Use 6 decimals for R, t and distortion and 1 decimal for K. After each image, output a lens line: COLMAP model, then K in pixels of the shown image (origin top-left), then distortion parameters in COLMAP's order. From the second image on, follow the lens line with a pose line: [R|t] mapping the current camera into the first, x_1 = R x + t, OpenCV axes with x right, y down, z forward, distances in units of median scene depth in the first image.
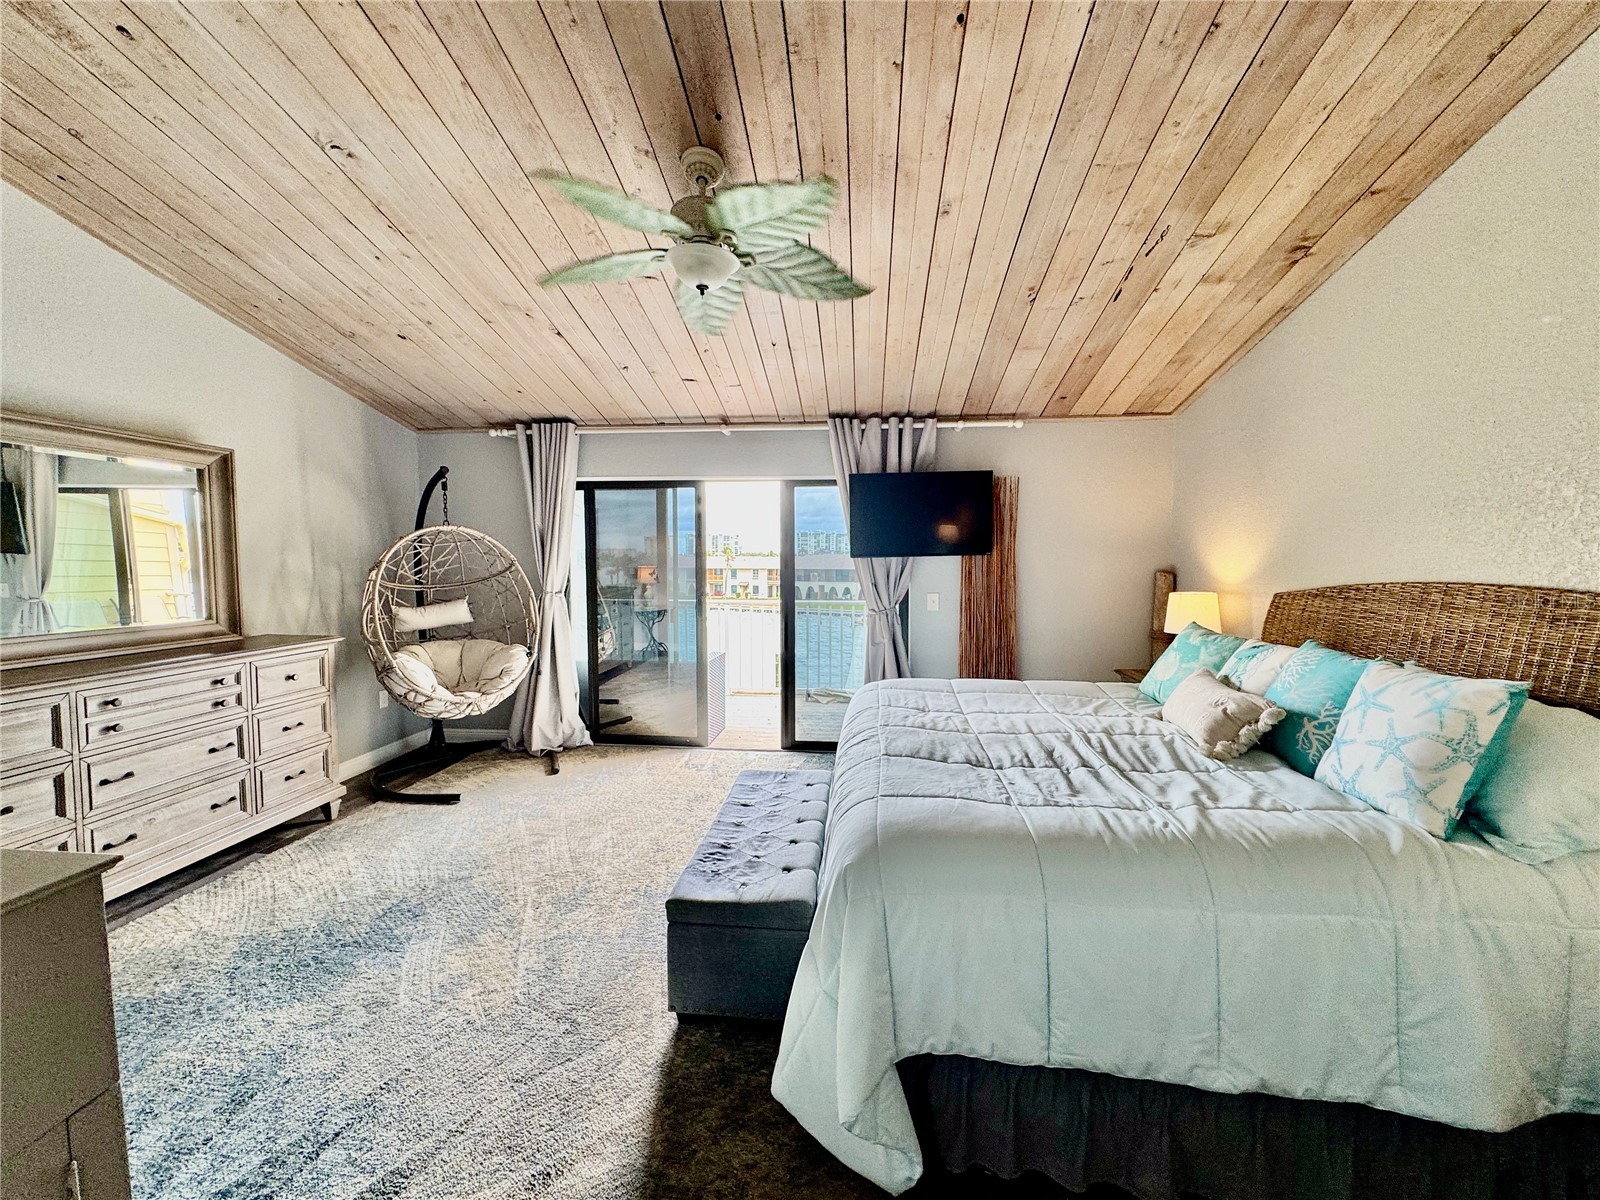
lens RADIAL K [[639.4, 0, 800.0], [0, 639.4, 600.0], [0, 0, 1]] dist [-0.000225, 0.000427]
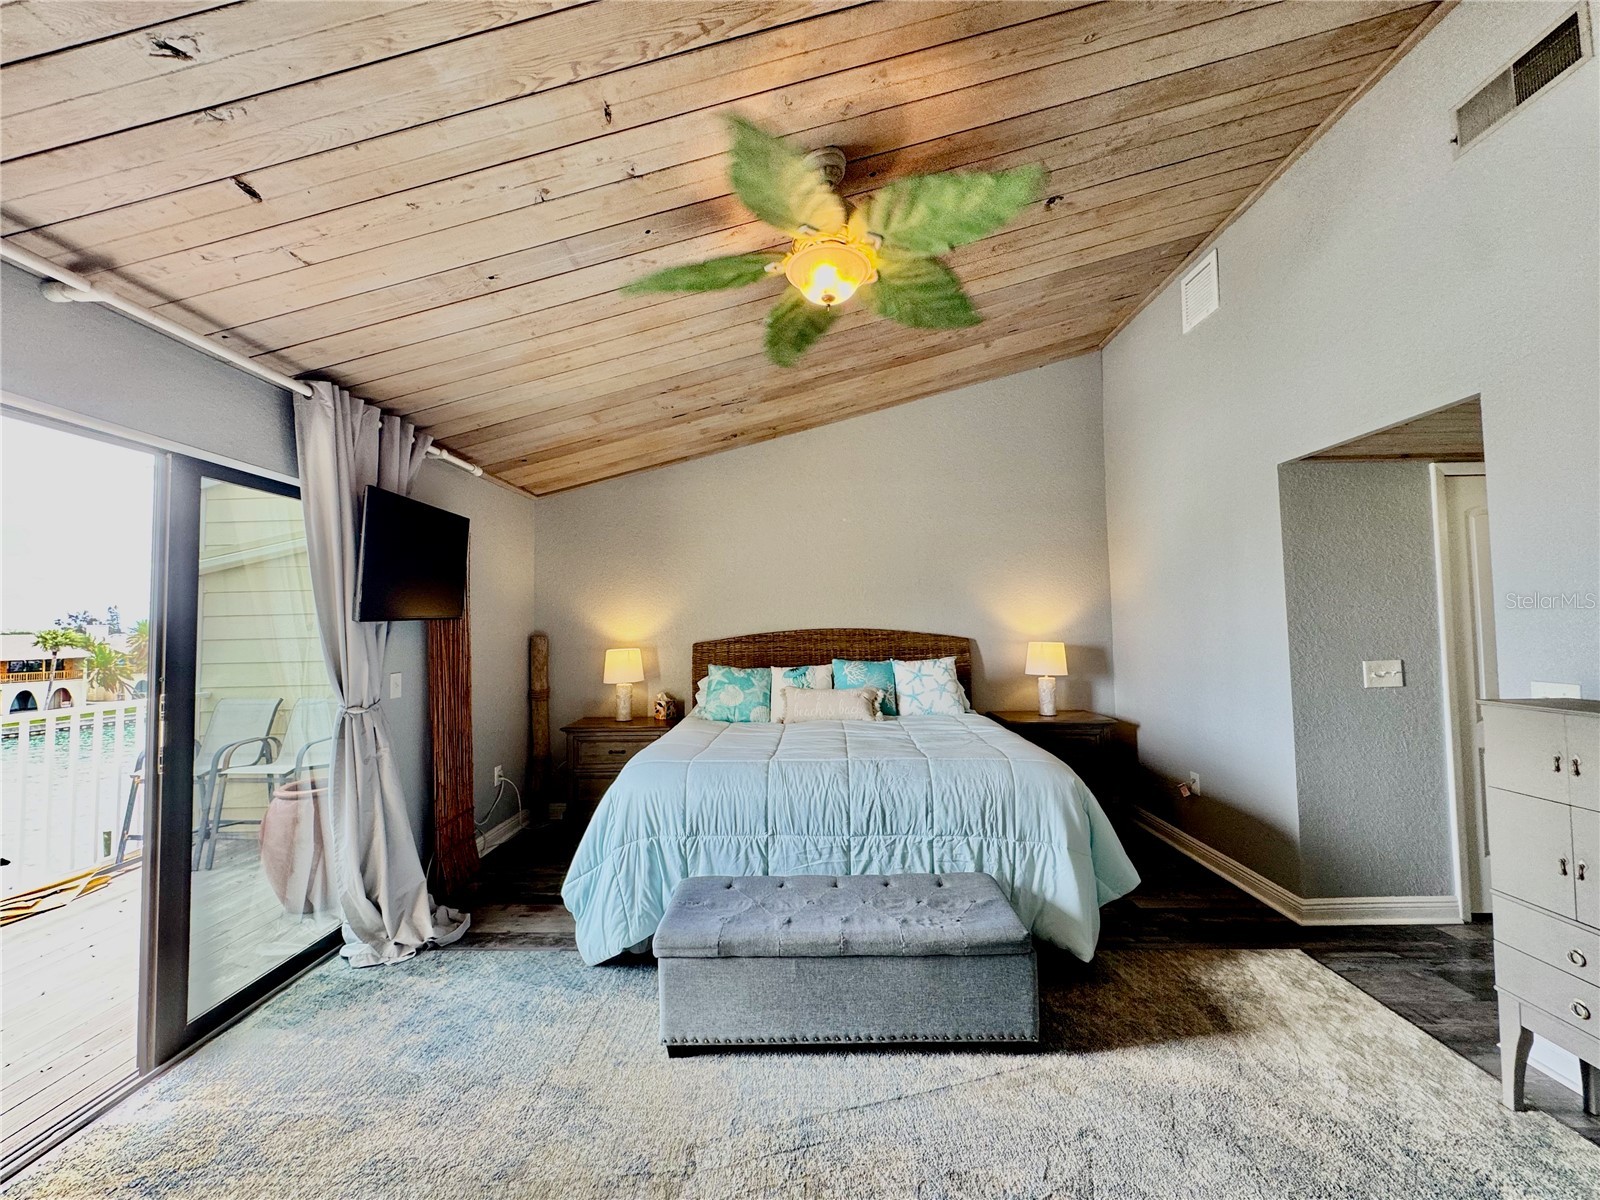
lens RADIAL K [[635.8, 0, 800.0], [0, 635.8, 600.0], [0, 0, 1]] dist [-0.000118, 0.000034]
pose [[-0.079285, 0.040032, 0.996048, -0.567628], [0.085440, 0.995789, -0.033221, -0.031157], [-0.993184, 0.082469, -0.082371, 0.651079]]
